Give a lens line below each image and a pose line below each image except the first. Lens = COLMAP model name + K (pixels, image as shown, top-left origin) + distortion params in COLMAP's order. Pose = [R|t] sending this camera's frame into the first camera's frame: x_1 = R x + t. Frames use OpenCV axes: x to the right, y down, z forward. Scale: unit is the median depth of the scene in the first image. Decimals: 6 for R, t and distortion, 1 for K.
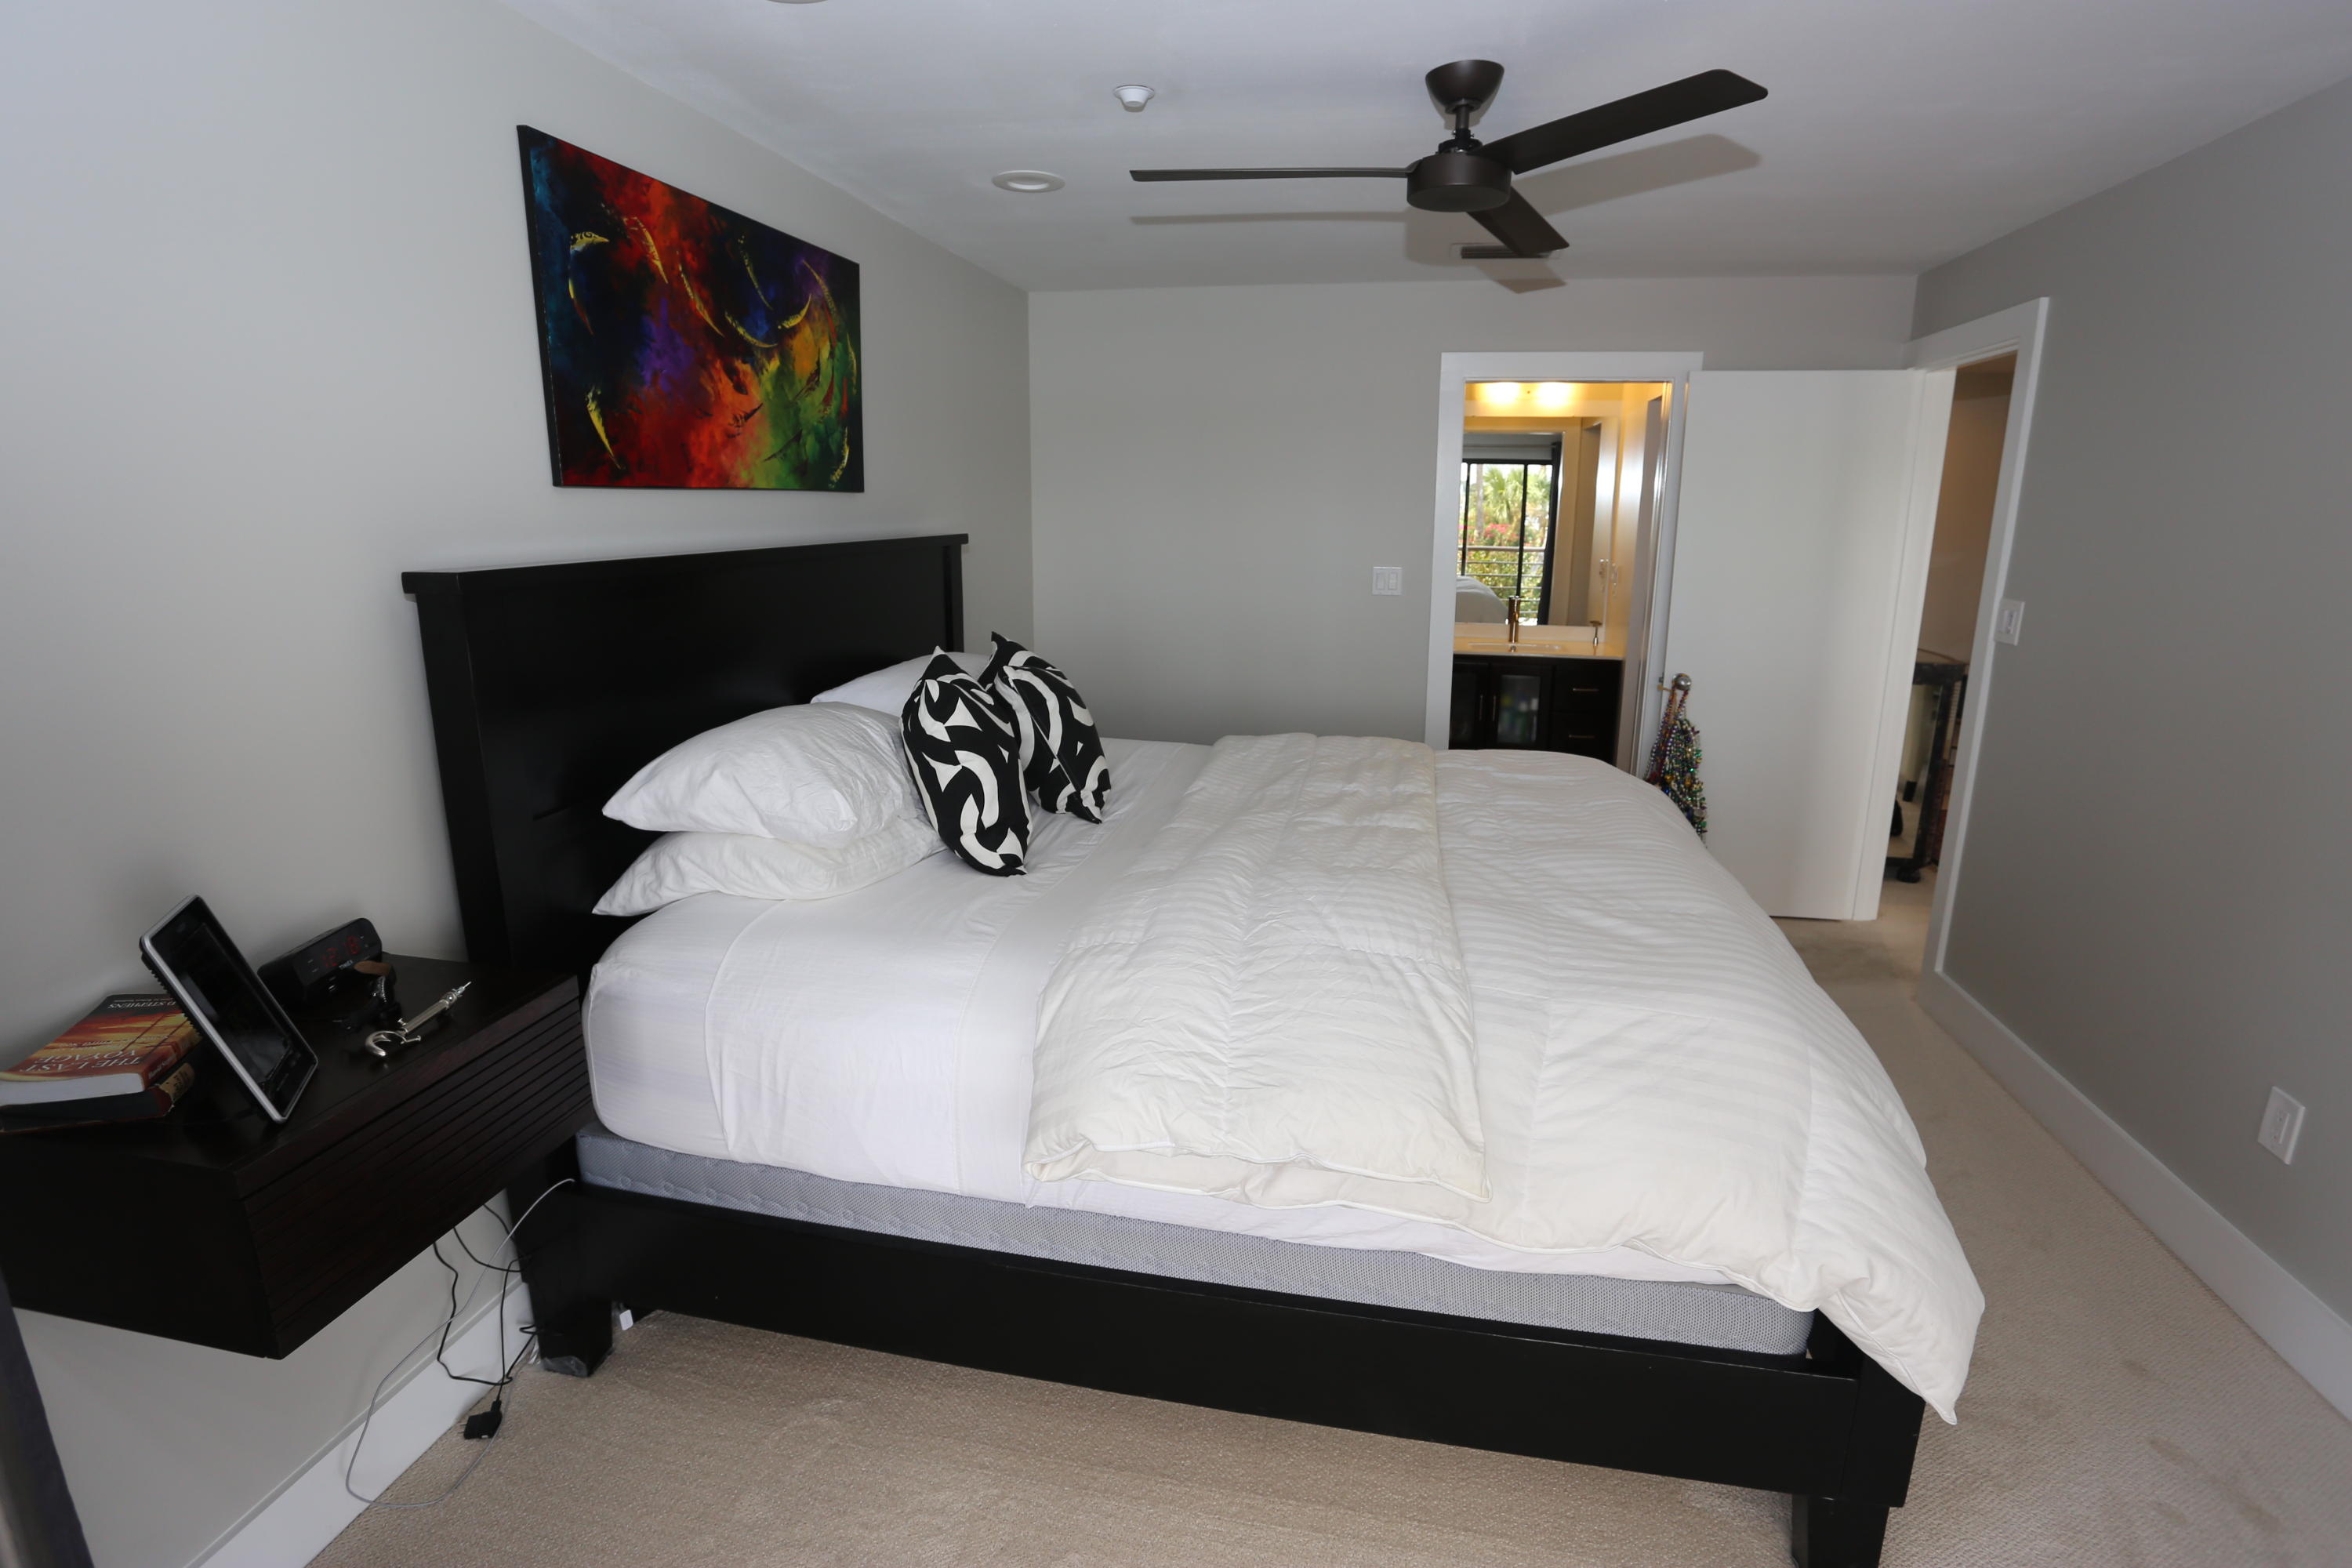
lens RADIAL K [[1143.9, 0, 1172.9], [0, 1143.9, 774.1], [0, 0, 1]] dist [-0.073337, 0.027830]
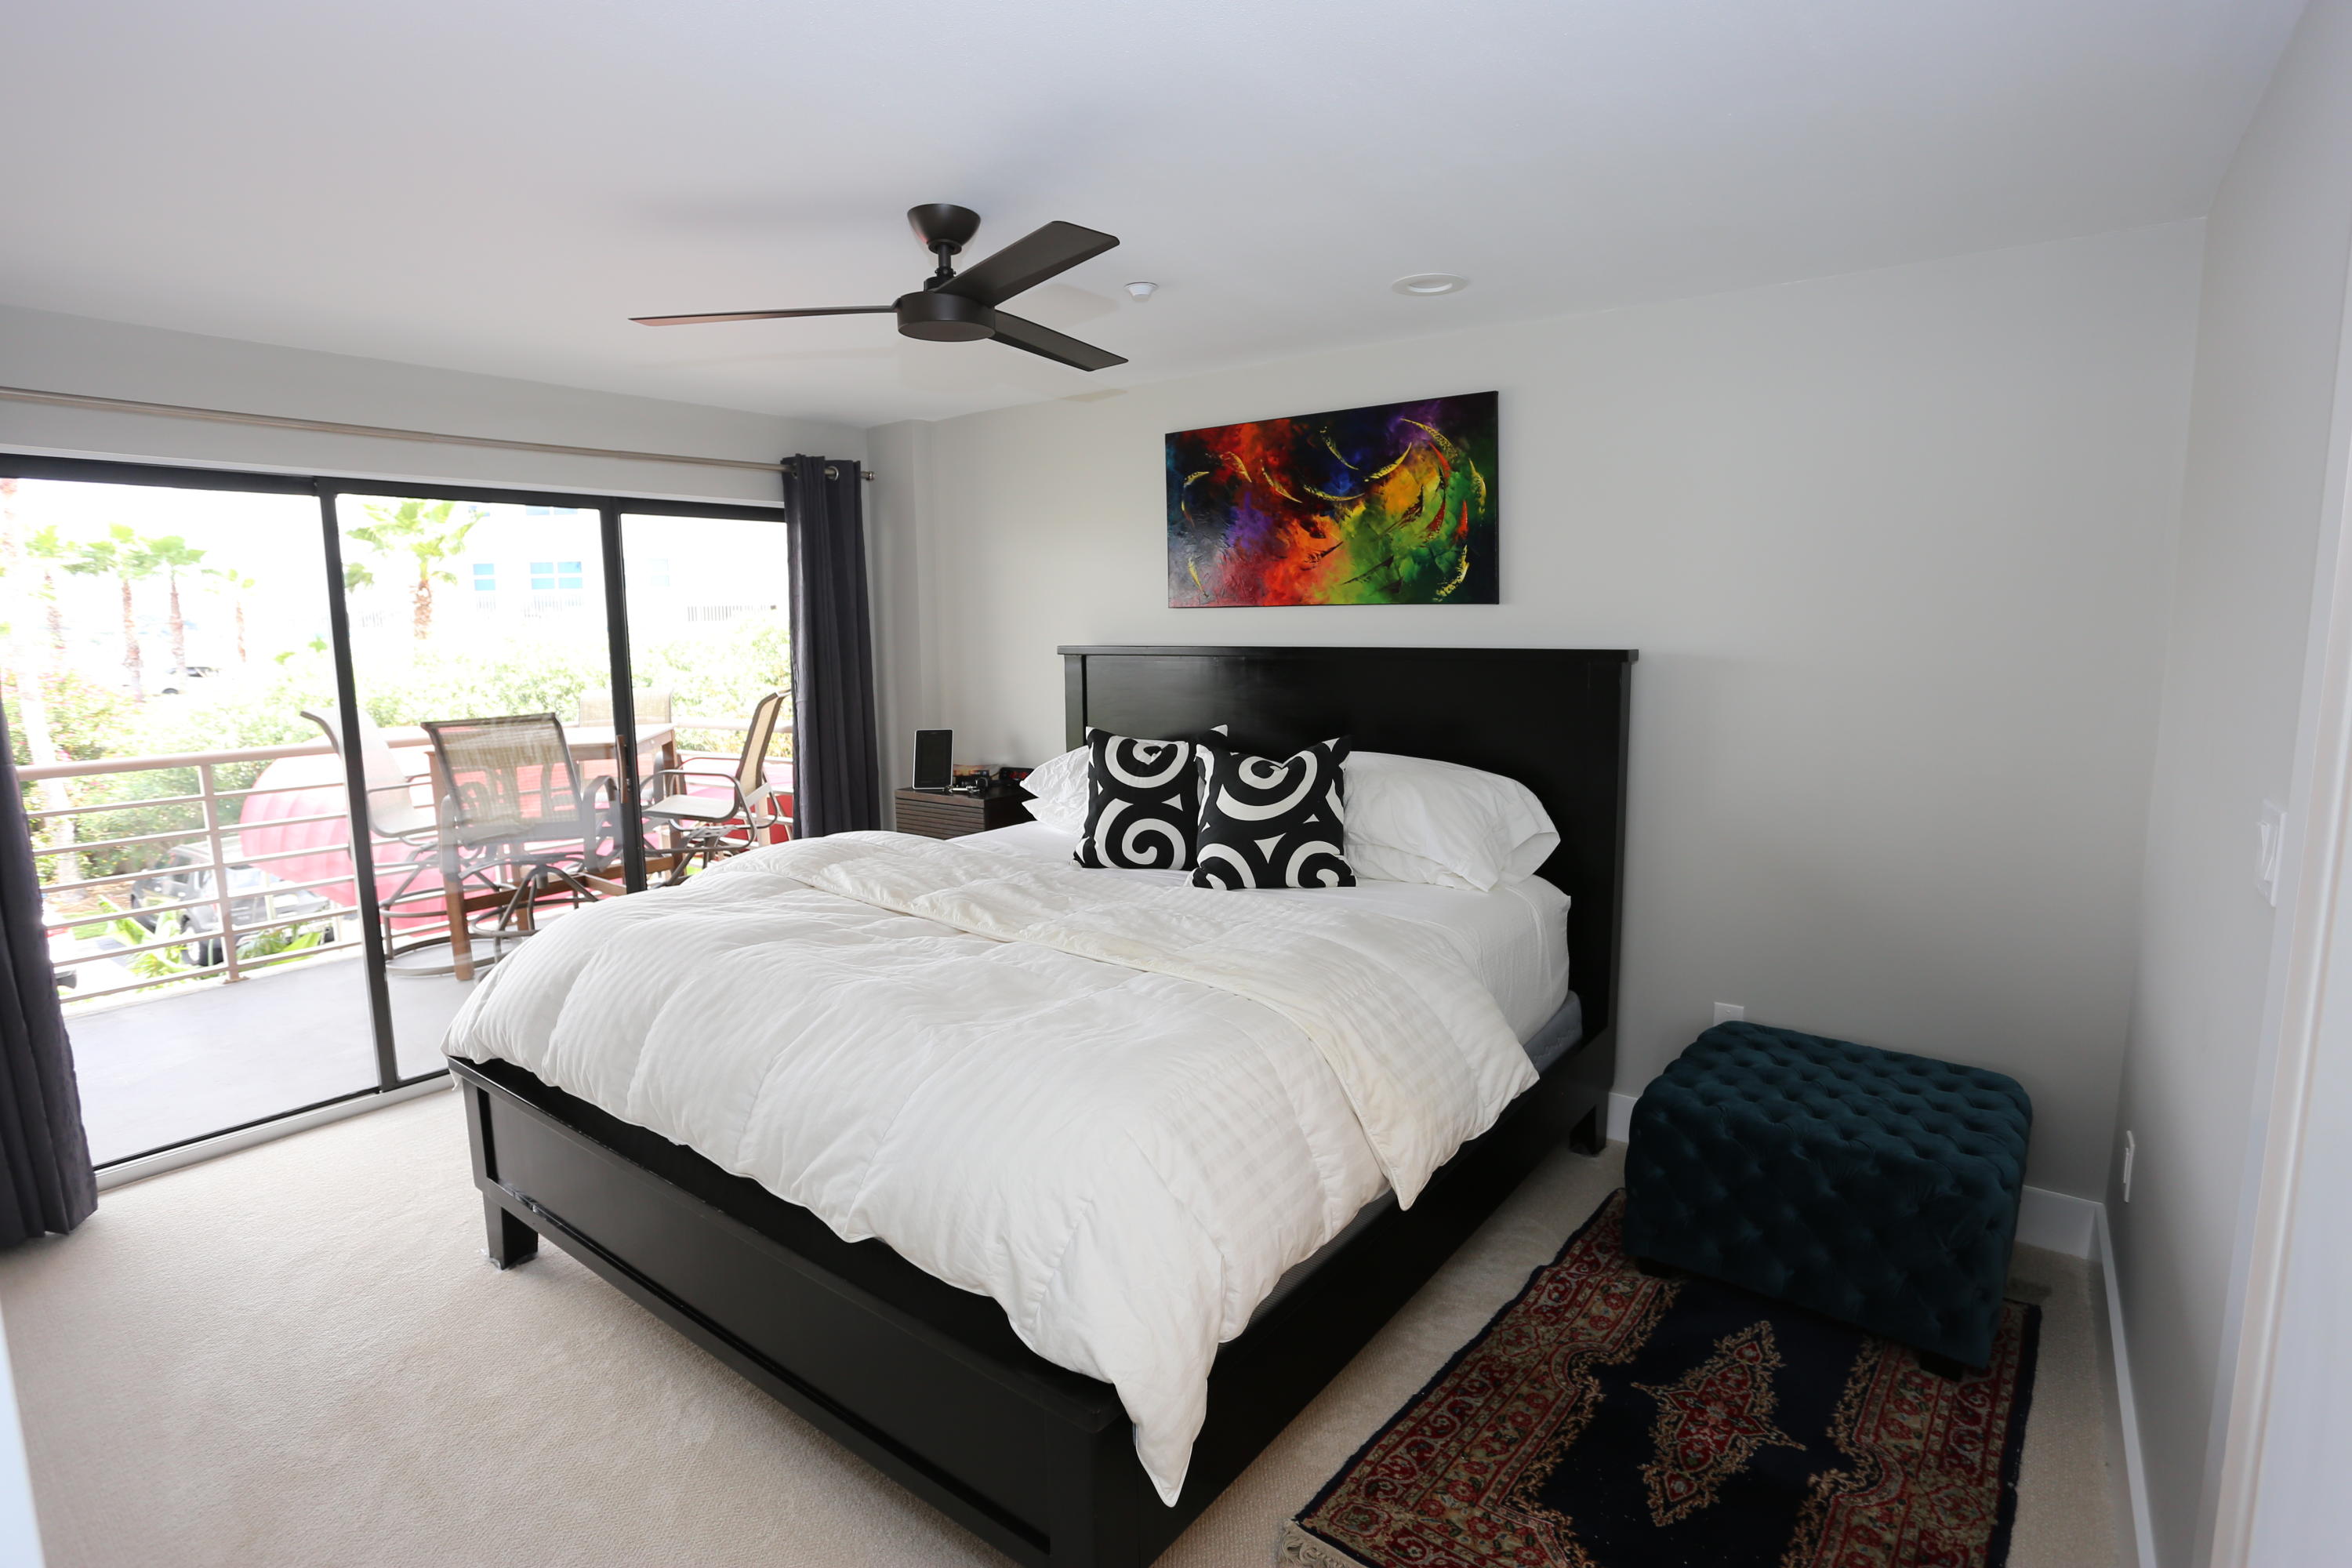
lens RADIAL K [[1143.9, 0, 1172.9], [0, 1143.9, 774.1], [0, 0, 1]] dist [-0.073337, 0.027830]
pose [[-0.437801, 0.115956, -0.891563, 0.970992], [-0.201479, 0.953774, 0.222984, -0.329566], [0.876206, 0.277254, -0.394200, 1.444402]]
